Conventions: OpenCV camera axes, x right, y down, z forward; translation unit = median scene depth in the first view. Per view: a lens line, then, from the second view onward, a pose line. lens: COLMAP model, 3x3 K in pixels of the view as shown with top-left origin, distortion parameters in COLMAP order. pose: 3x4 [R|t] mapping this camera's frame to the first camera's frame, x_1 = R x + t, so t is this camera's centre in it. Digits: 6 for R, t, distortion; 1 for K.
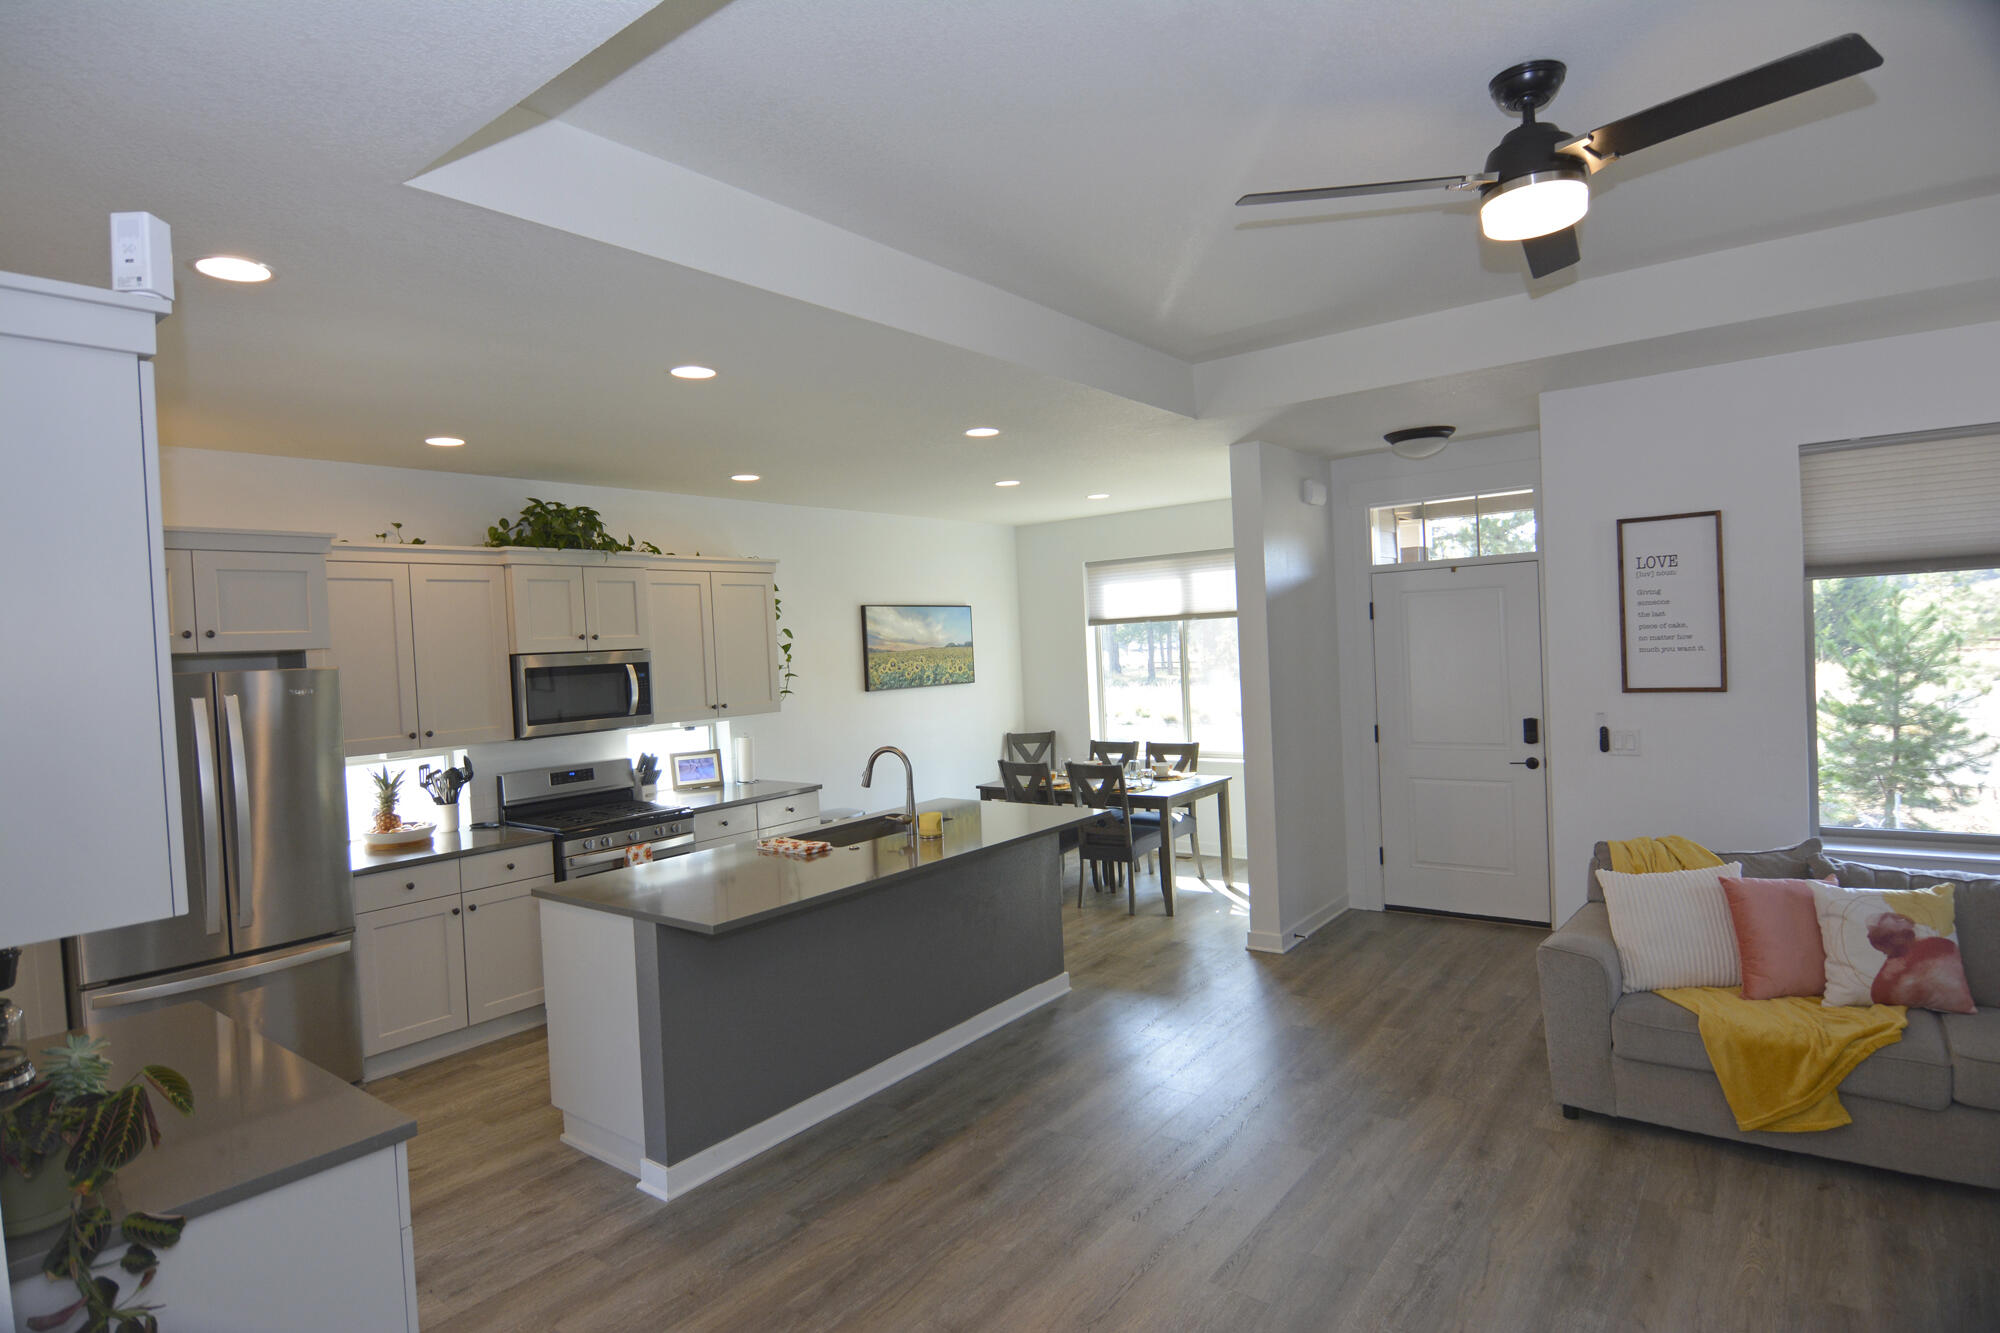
lens RADIAL K [[1089.2, 0, 995.6], [0, 1089.2, 664.4], [0, 0, 1]] dist [-0.006836, -0.006104]
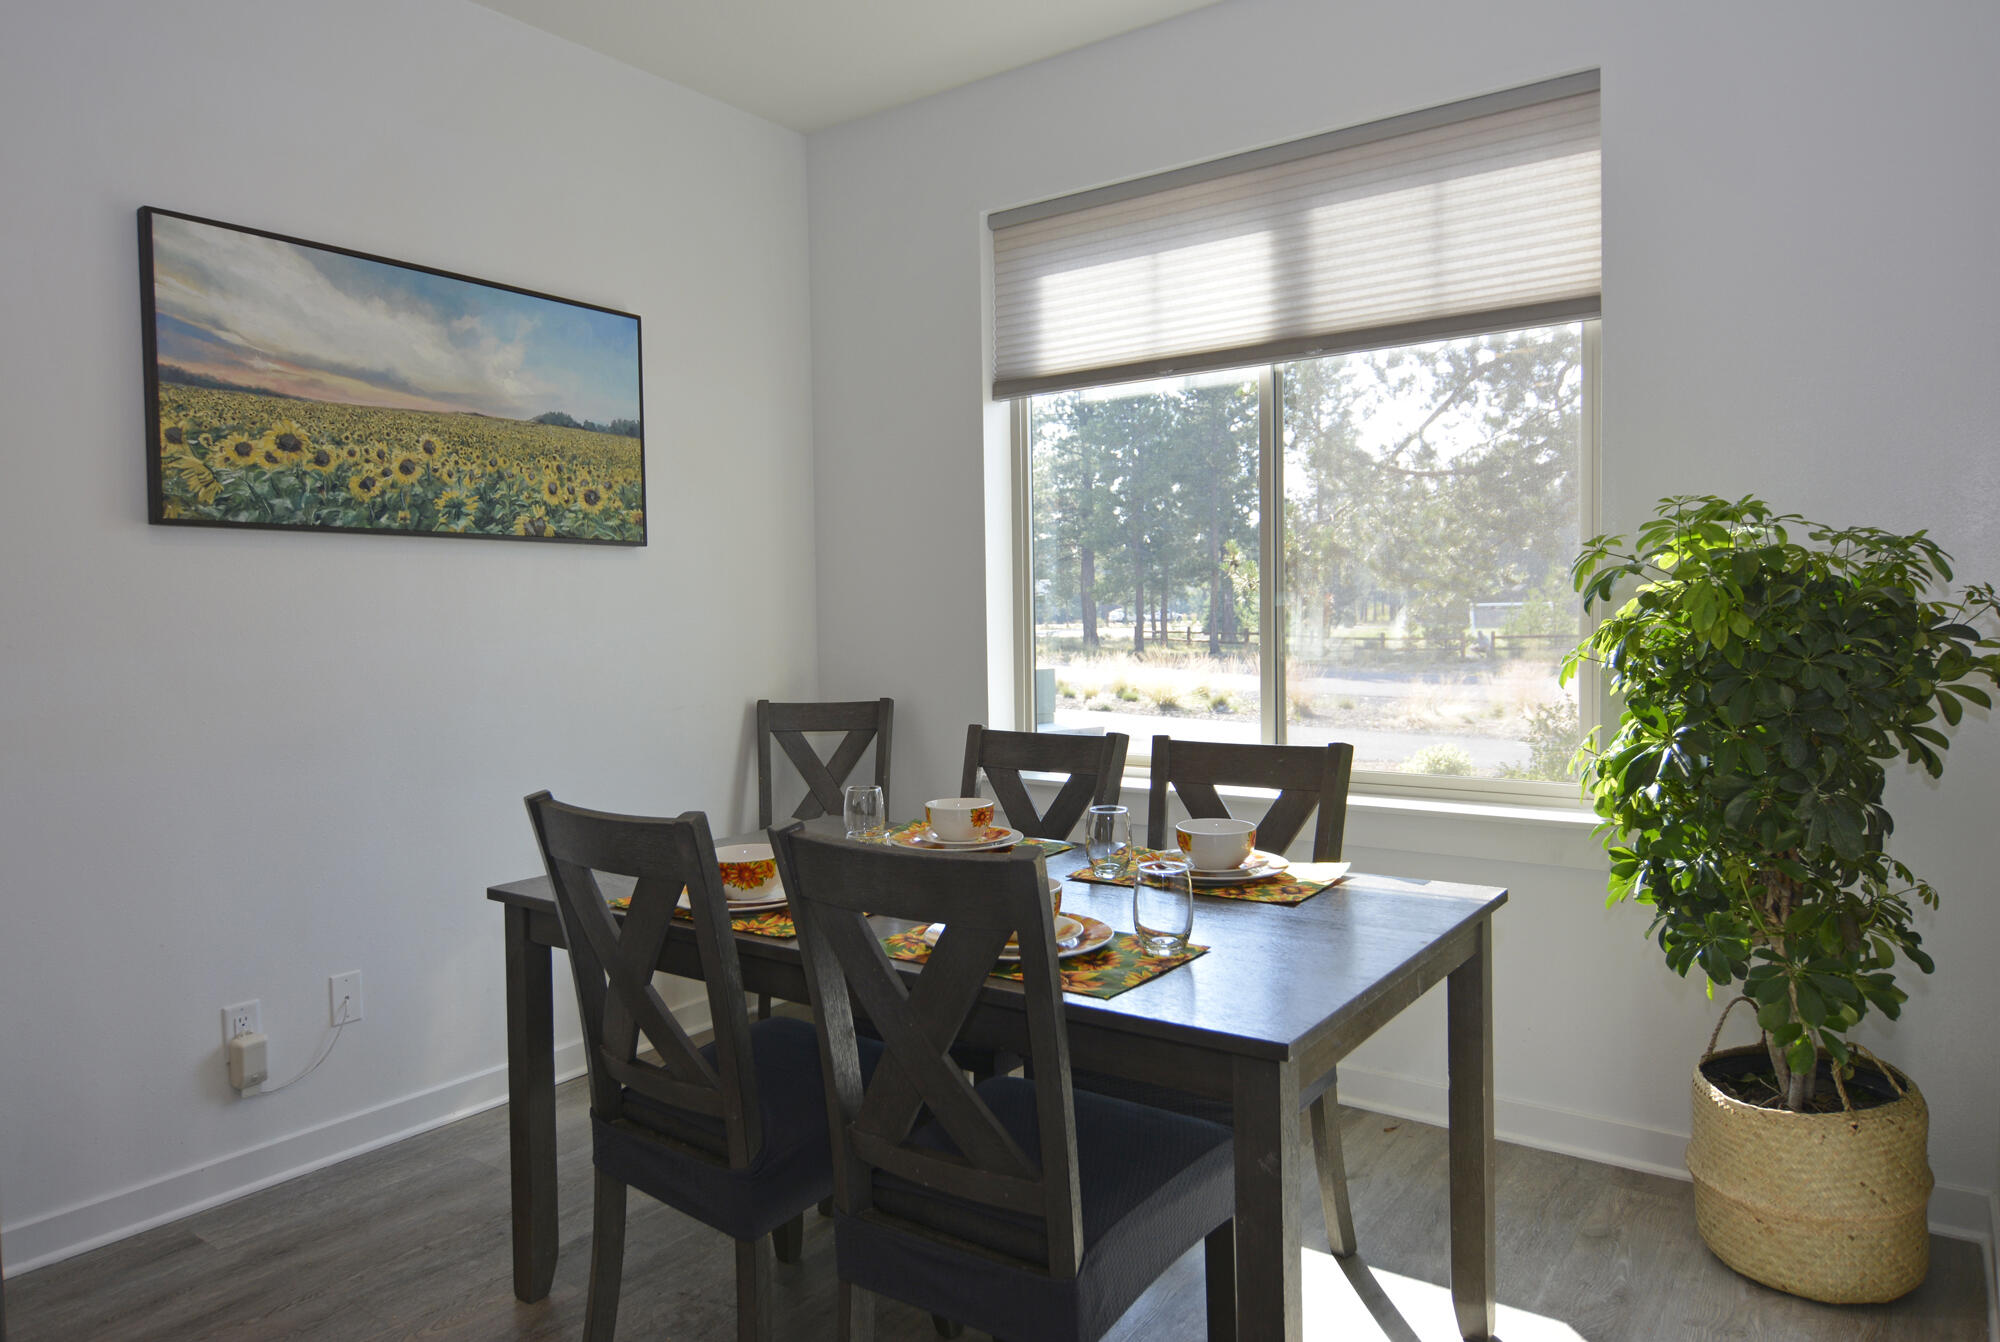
lens RADIAL K [[1293.1, 0, 986.1], [0, 1293.1, 621.3], [0, 0, 1]] dist [-0.046829, -0.000527]
pose [[0.999198, 0.031691, 0.024495, 0.115416], [-0.031376, 0.999422, -0.013117, 0.062586], [-0.024897, 0.012338, 0.999614, 0.890329]]
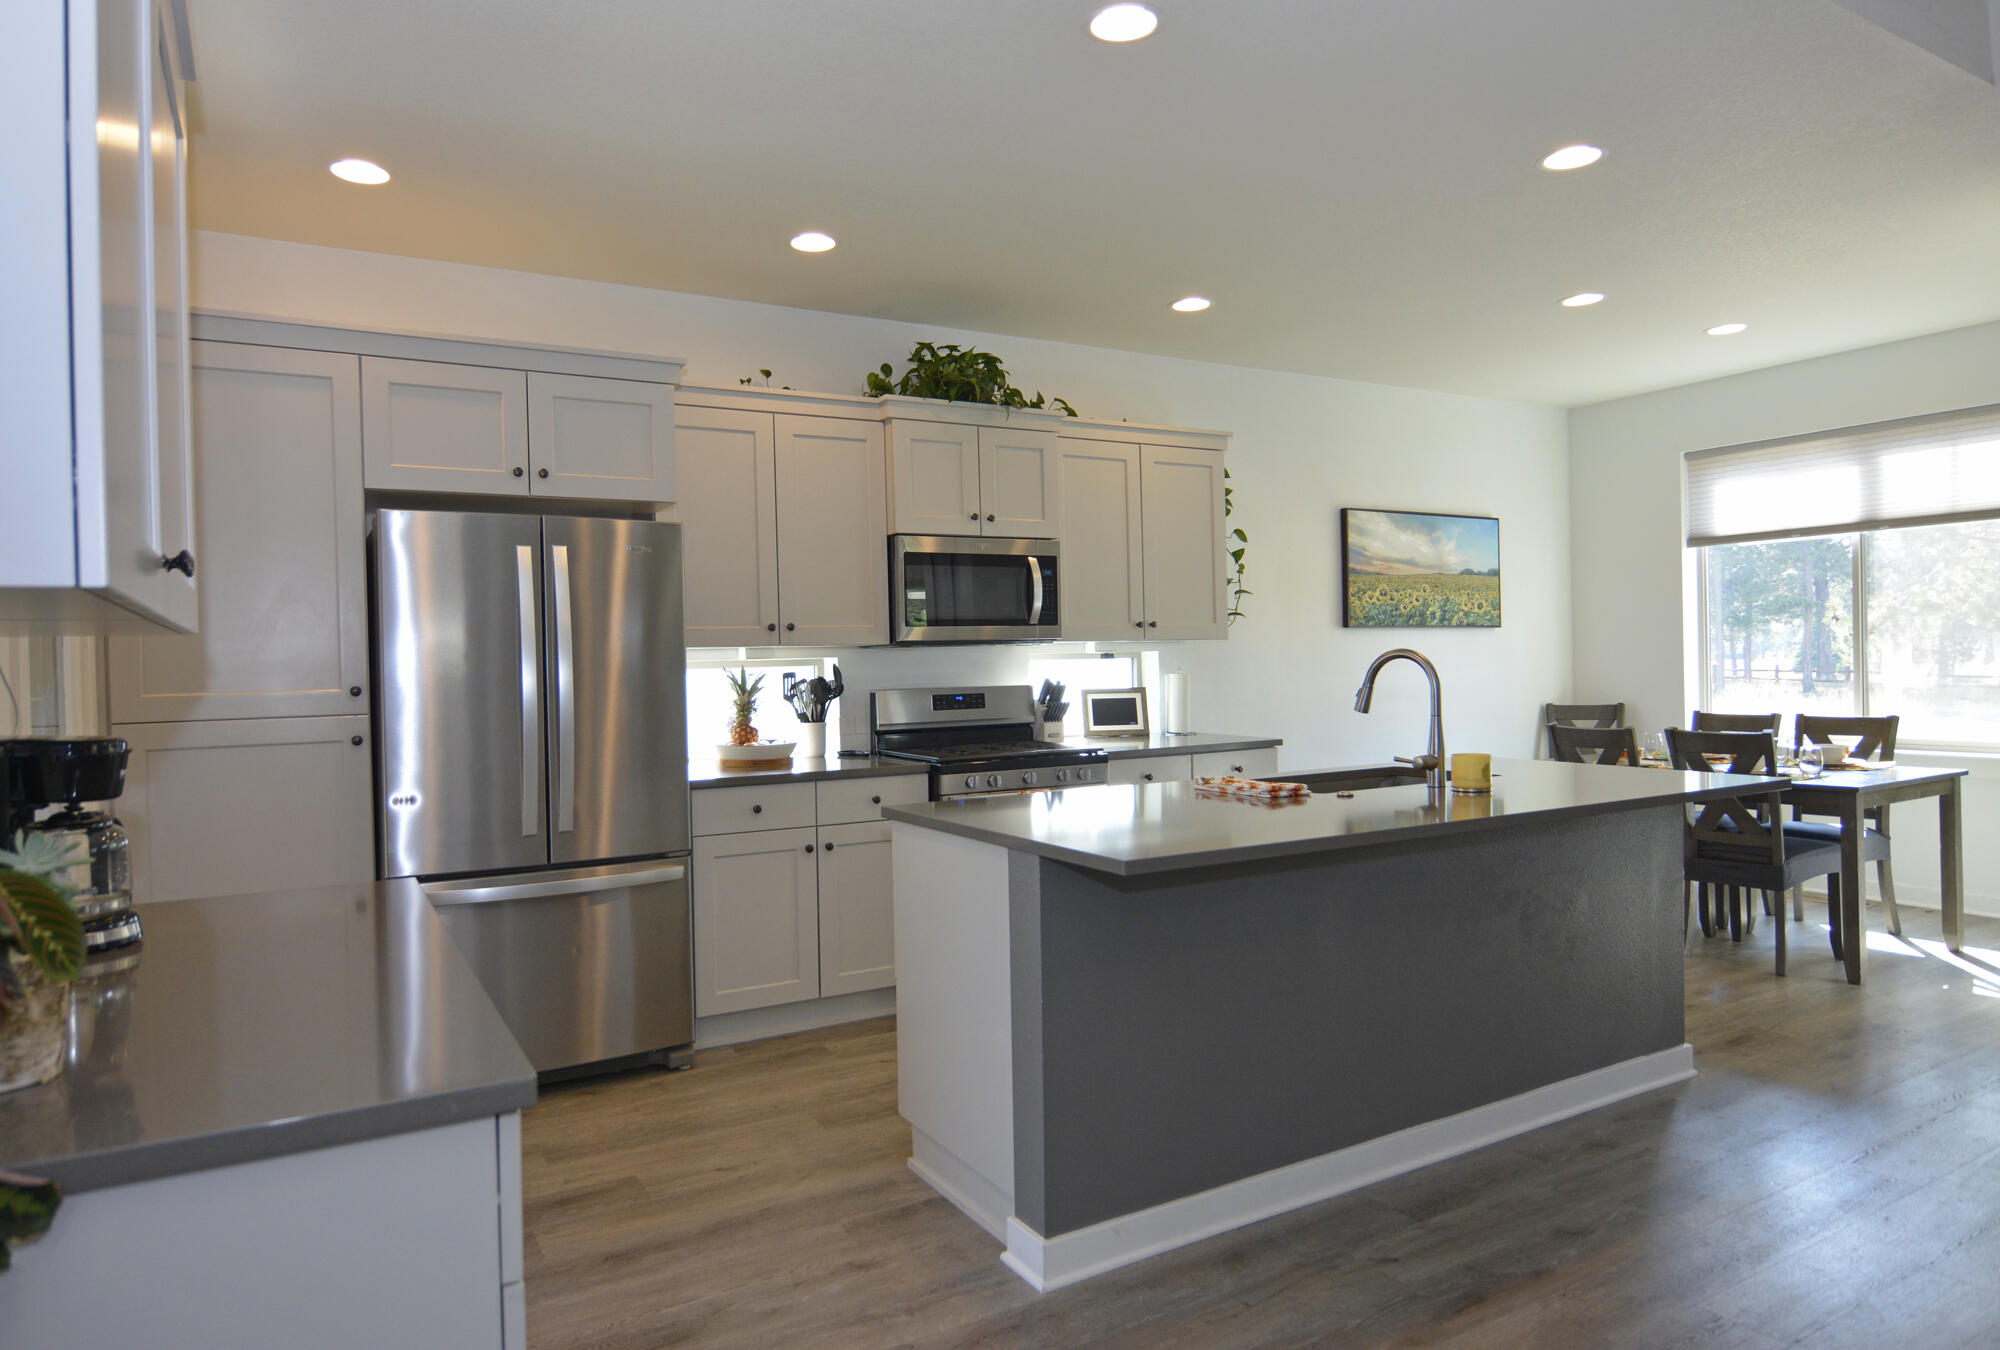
lens RADIAL K [[1230.0, 0, 964.4], [0, 1230.0, 669.2], [0, 0, 1]] dist [0.012093, -0.009492]
pose [[0.921495, 0.029596, -0.387260, -0.043590], [-0.029302, 0.999548, 0.006664, 0.072767], [0.387283, 0.005206, 0.921946, 0.182914]]
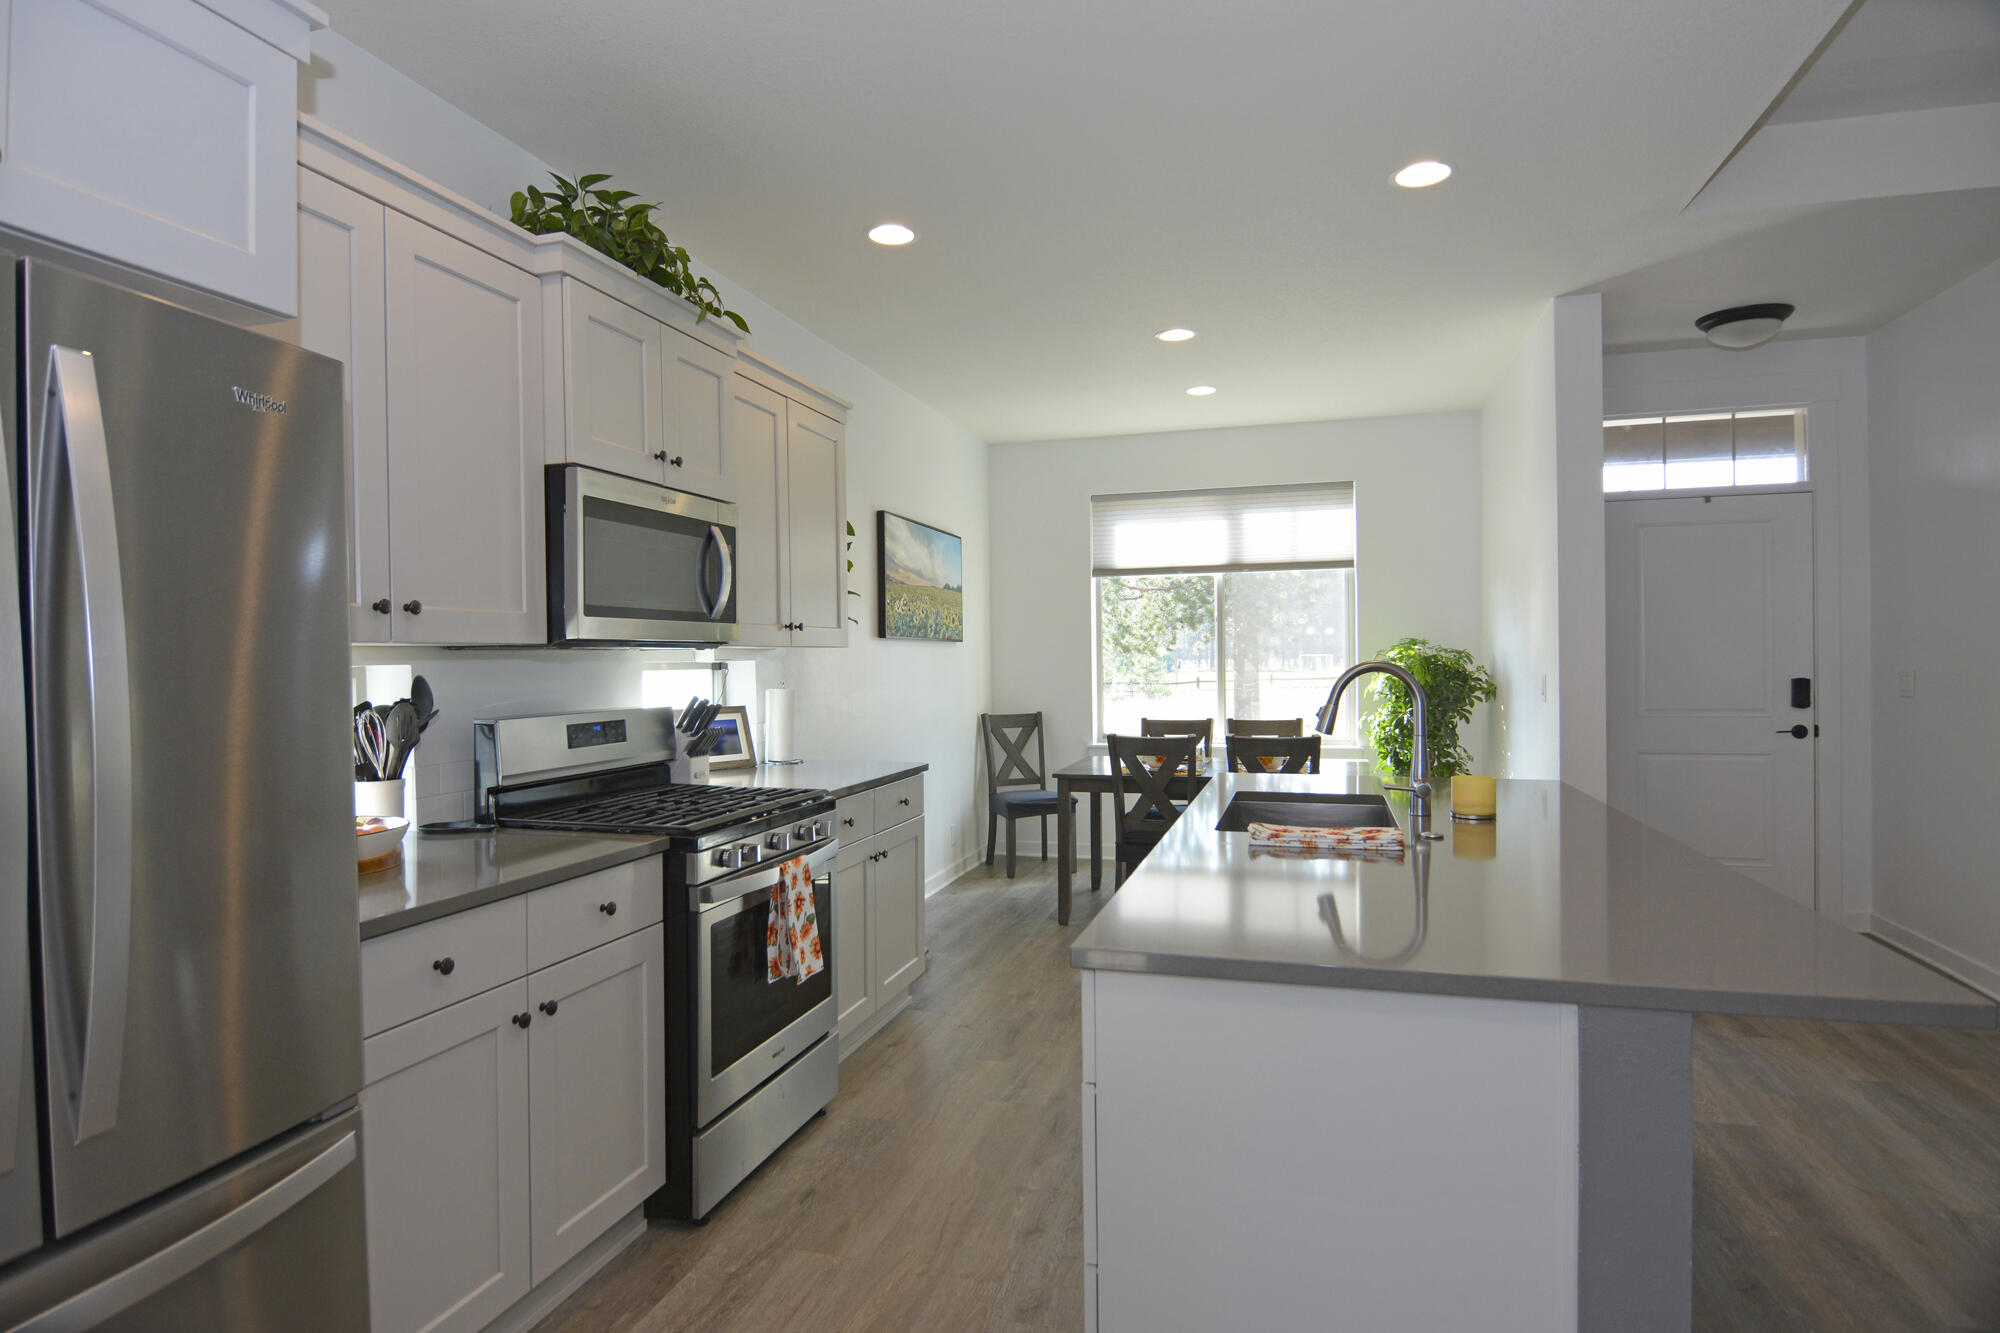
lens RADIAL K [[1089.2, 0, 1002.0], [0, 1089.2, 678.7], [0, 0, 1]] dist [-0.006836, -0.006104]
pose [[0.933266, 0.028439, 0.358058, -0.387401], [-0.024298, 0.999576, -0.016059, 0.079058], [-0.358363, 0.006287, 0.933561, 0.437695]]
